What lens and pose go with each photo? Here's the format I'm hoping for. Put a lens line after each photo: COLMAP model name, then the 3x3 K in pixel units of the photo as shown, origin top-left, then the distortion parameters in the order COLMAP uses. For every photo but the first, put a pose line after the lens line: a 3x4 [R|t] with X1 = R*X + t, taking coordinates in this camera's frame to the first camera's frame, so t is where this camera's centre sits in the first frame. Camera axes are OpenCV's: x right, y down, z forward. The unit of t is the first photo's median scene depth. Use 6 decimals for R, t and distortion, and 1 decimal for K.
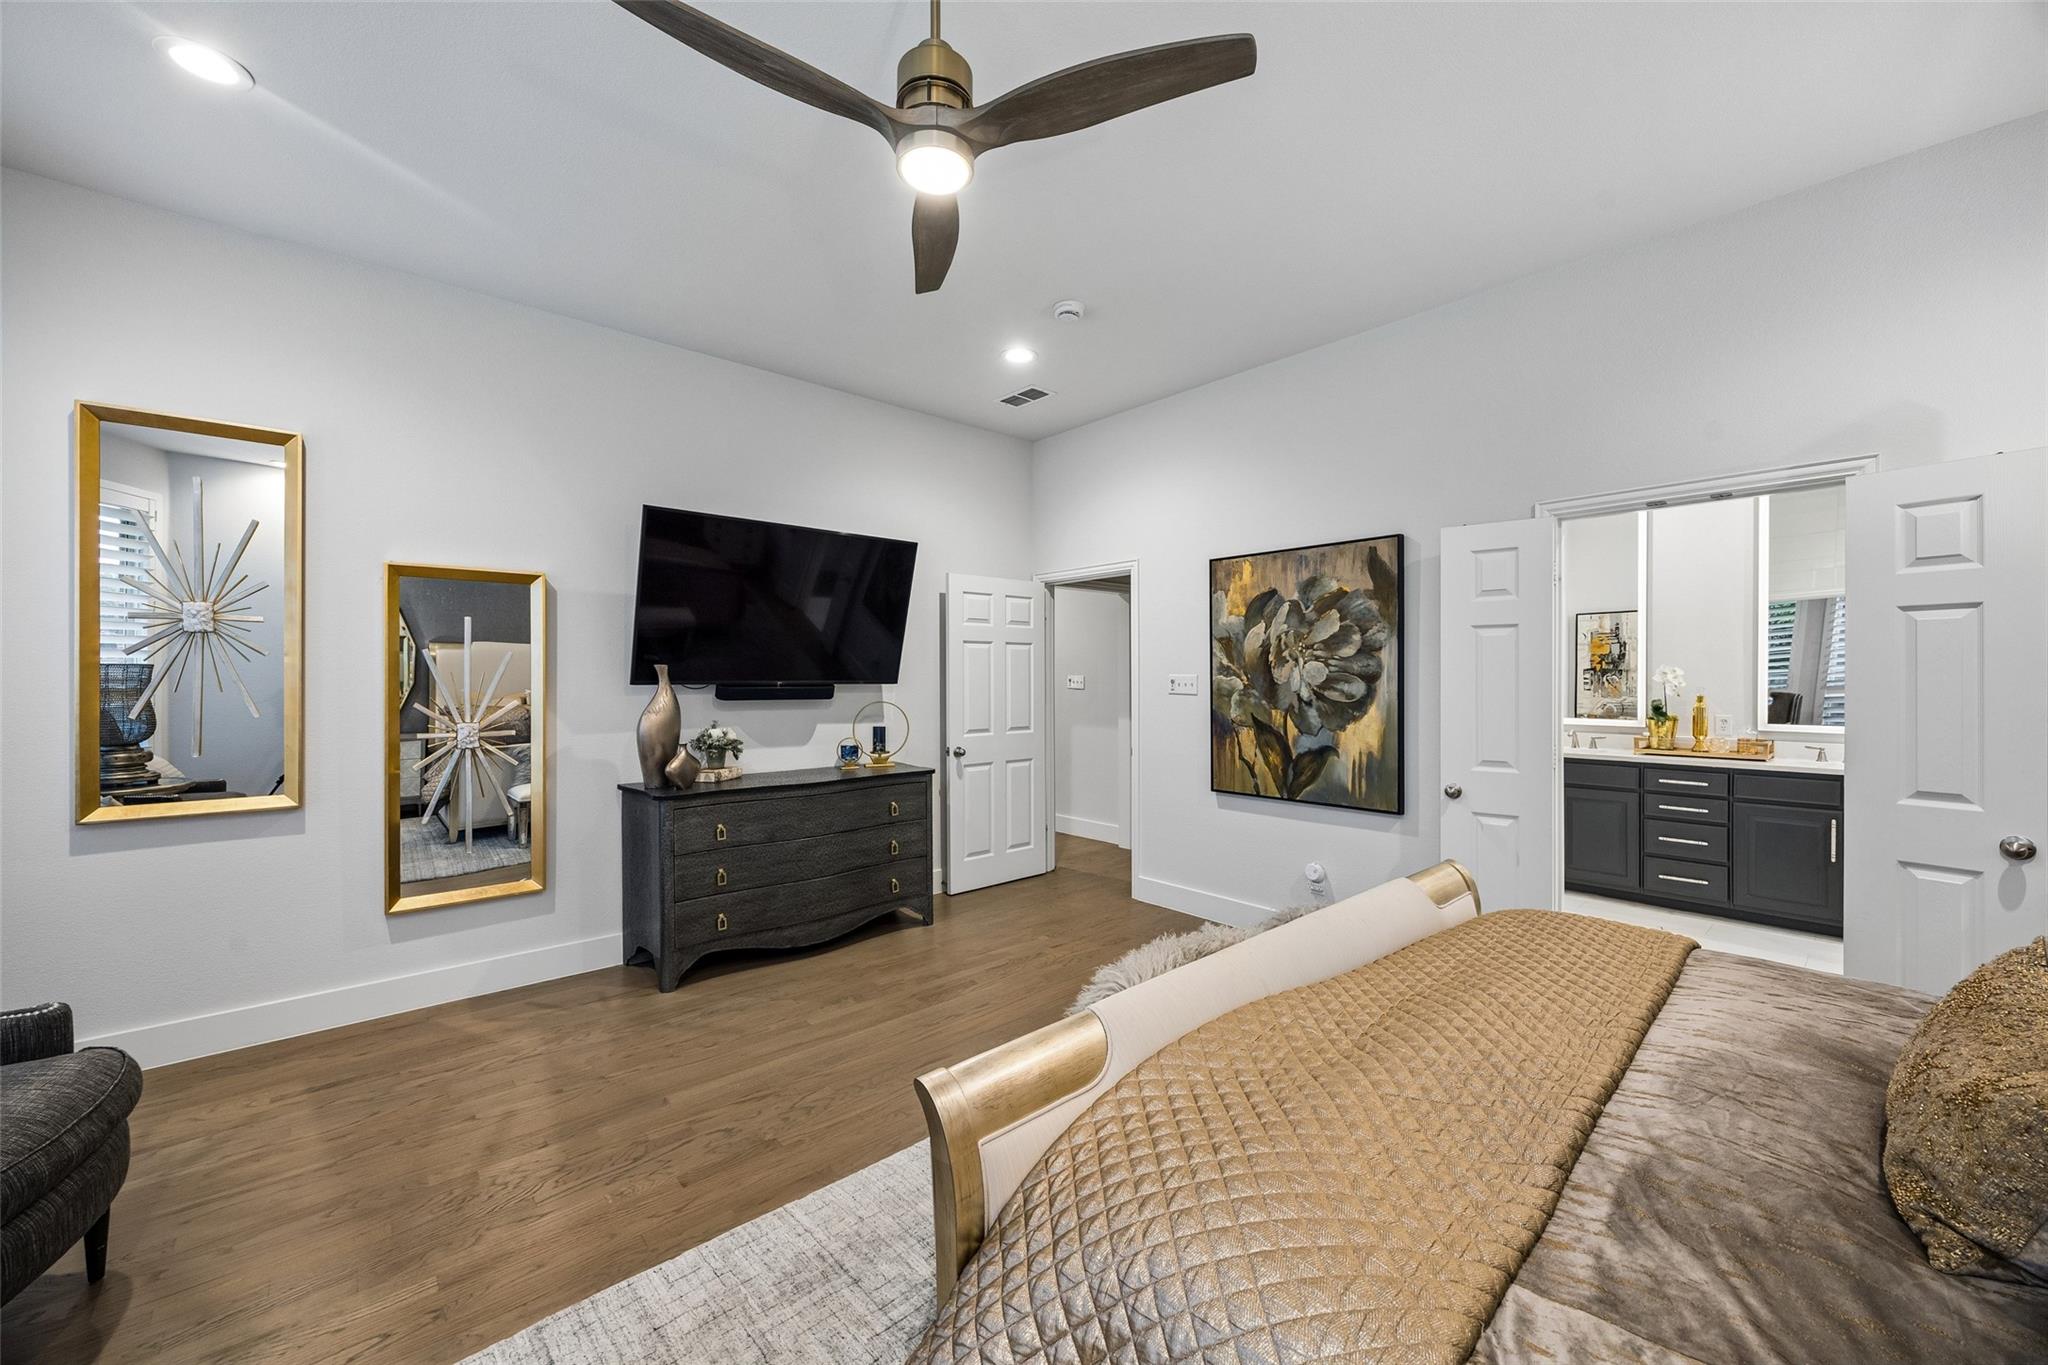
lens RADIAL K [[797.1, 0, 1020.2], [0, 797.1, 686.2], [0, 0, 1]] dist [-0.003264, 0.000414]
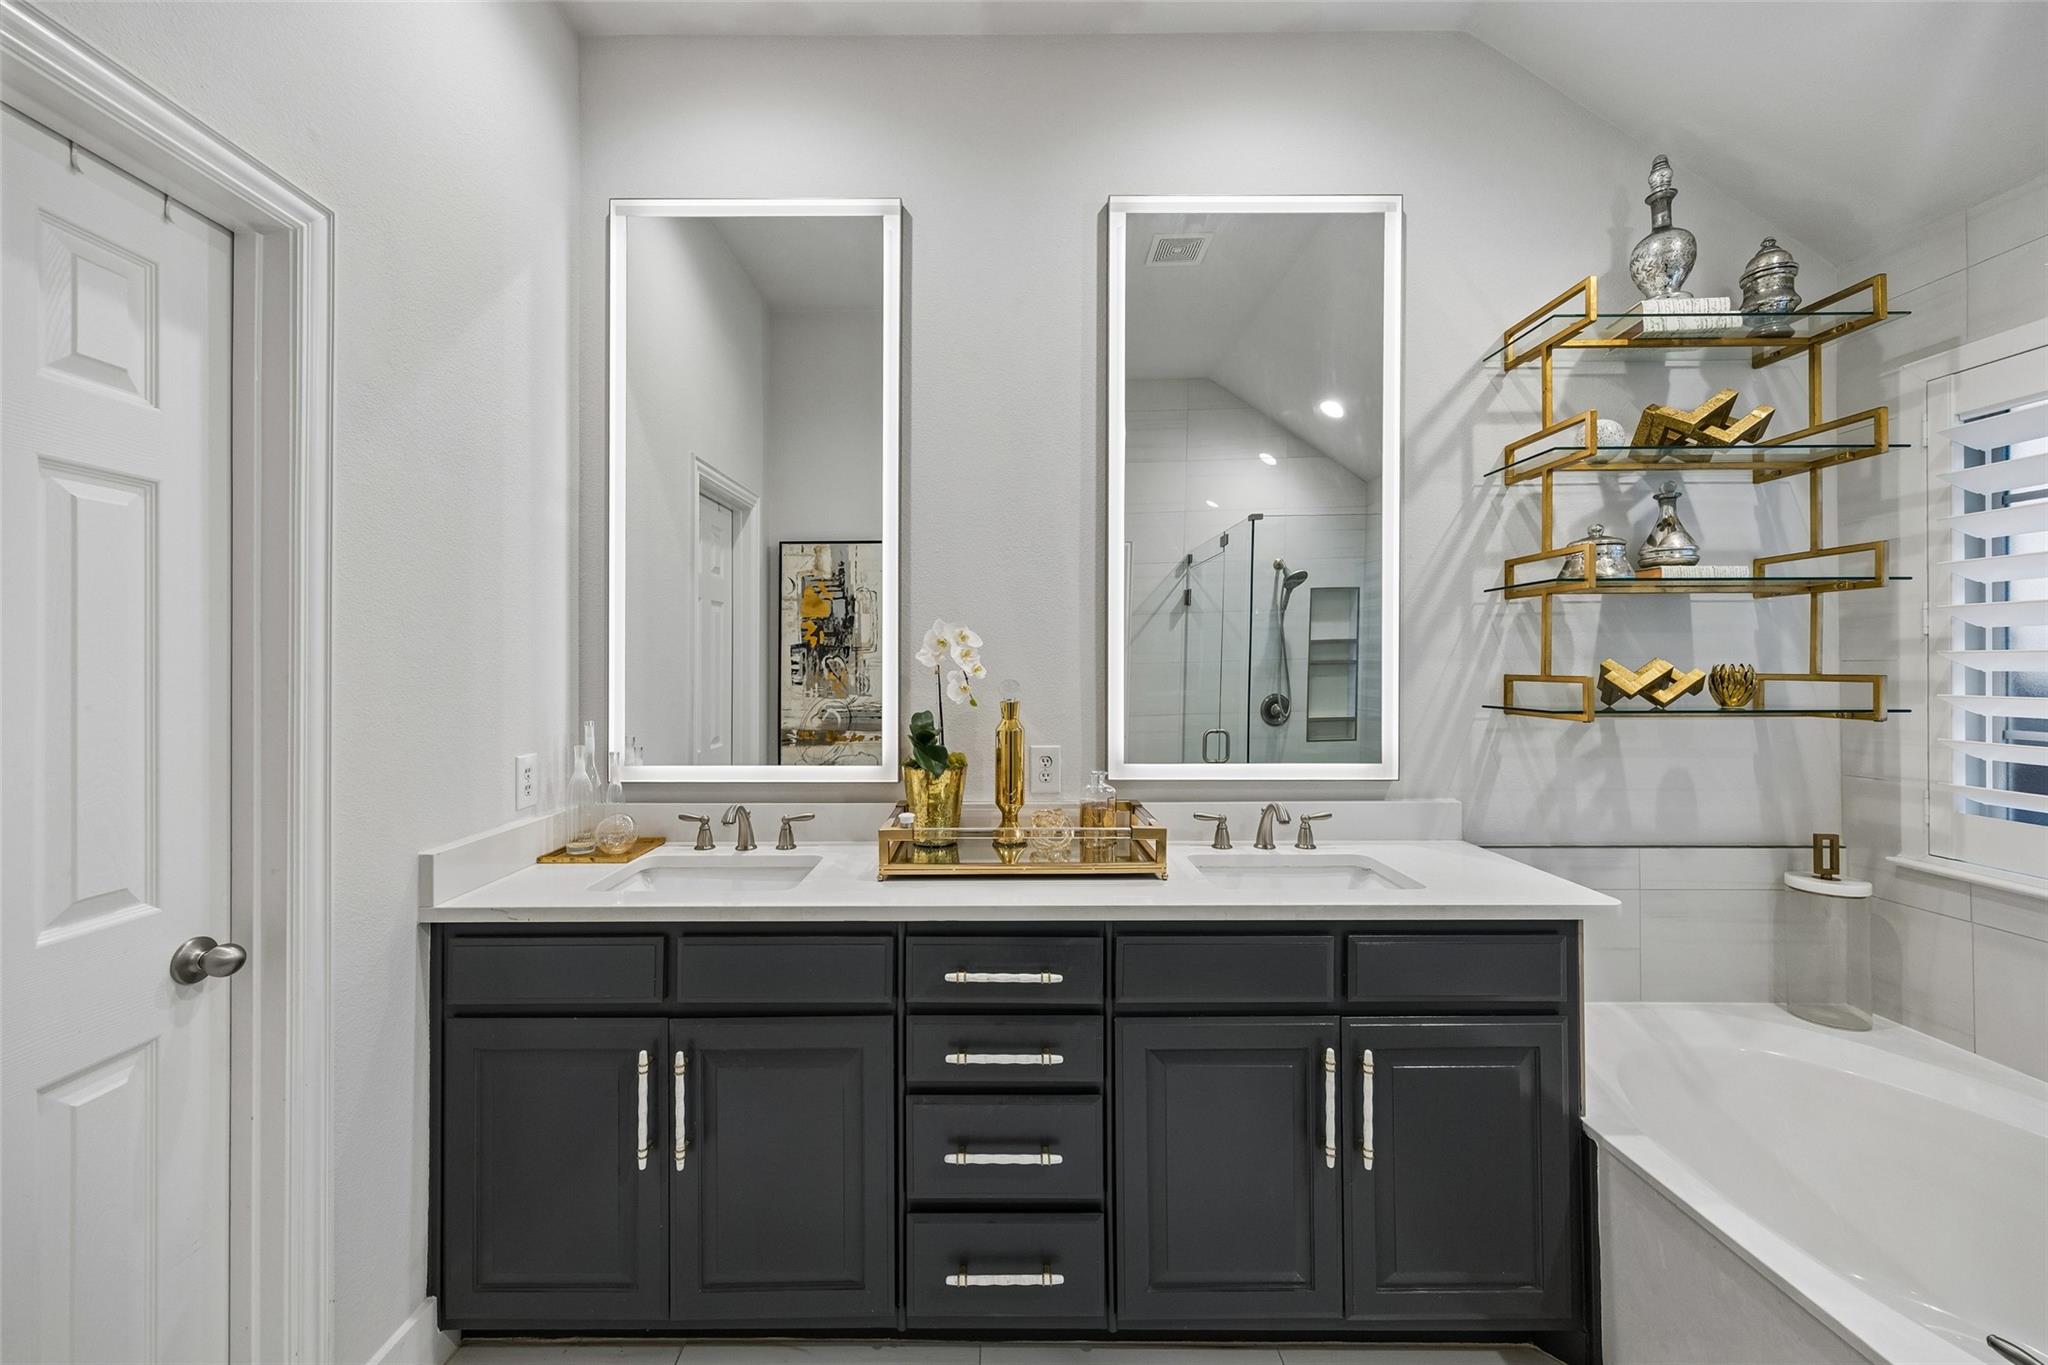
lens RADIAL K [[797.1, 0, 1010.6], [0, 797.1, 664.7], [0, 0, 1]] dist [-0.003264, 0.000414]
pose [[0.661476, 0.007498, 0.749929, 0.643736], [0.002677, 0.999920, -0.012359, -0.001787], [-0.749962, 0.010183, 0.661403, 0.851638]]
